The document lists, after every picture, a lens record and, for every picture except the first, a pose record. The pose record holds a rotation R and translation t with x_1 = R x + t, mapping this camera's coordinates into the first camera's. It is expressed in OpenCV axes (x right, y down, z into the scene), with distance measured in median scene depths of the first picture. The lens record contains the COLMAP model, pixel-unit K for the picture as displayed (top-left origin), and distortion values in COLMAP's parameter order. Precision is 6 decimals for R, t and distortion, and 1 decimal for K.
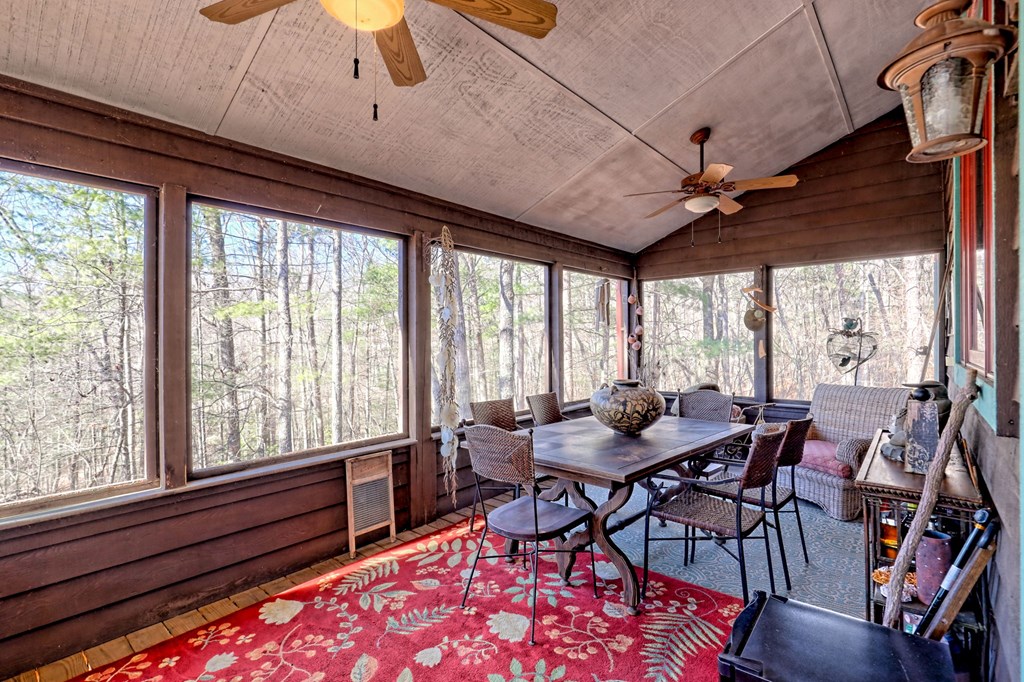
lens RADIAL K [[472.8, 0, 514.3], [0, 472.8, 346.6], [0, 0, 1]] dist [0.011100, 0.000292]
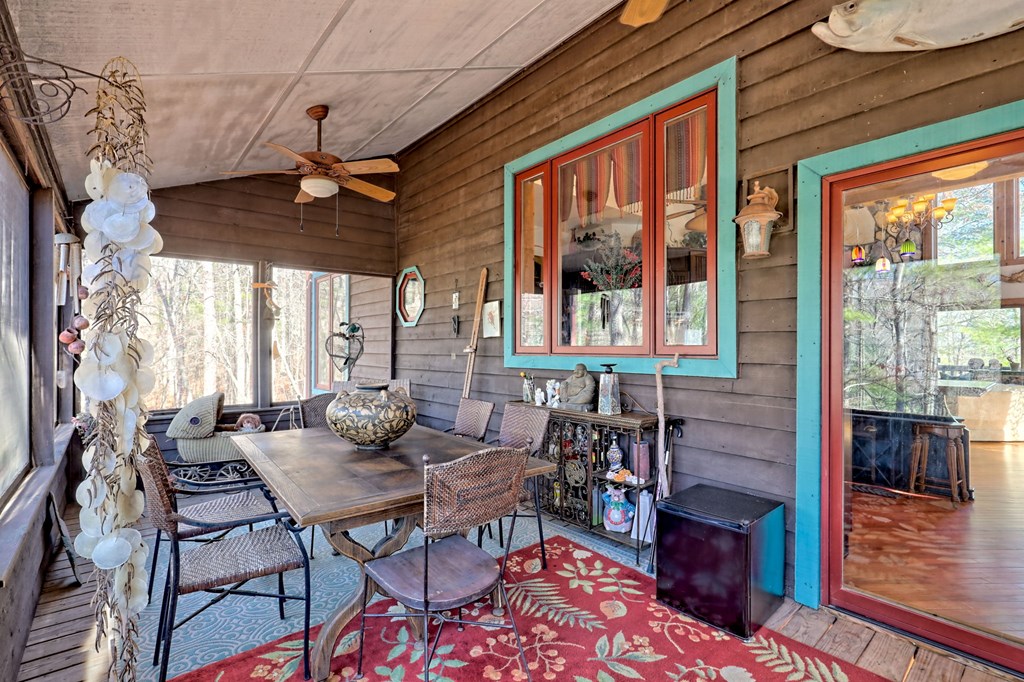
lens RADIAL K [[472.8, 0, 512.8], [0, 472.8, 342.5], [0, 0, 1]] dist [0.011100, 0.000292]
pose [[0.160106, 0.009529, 0.987054, -0.741780], [-0.007627, 0.999935, -0.008416, -0.002578], [-0.987070, -0.006181, 0.160168, 0.818069]]
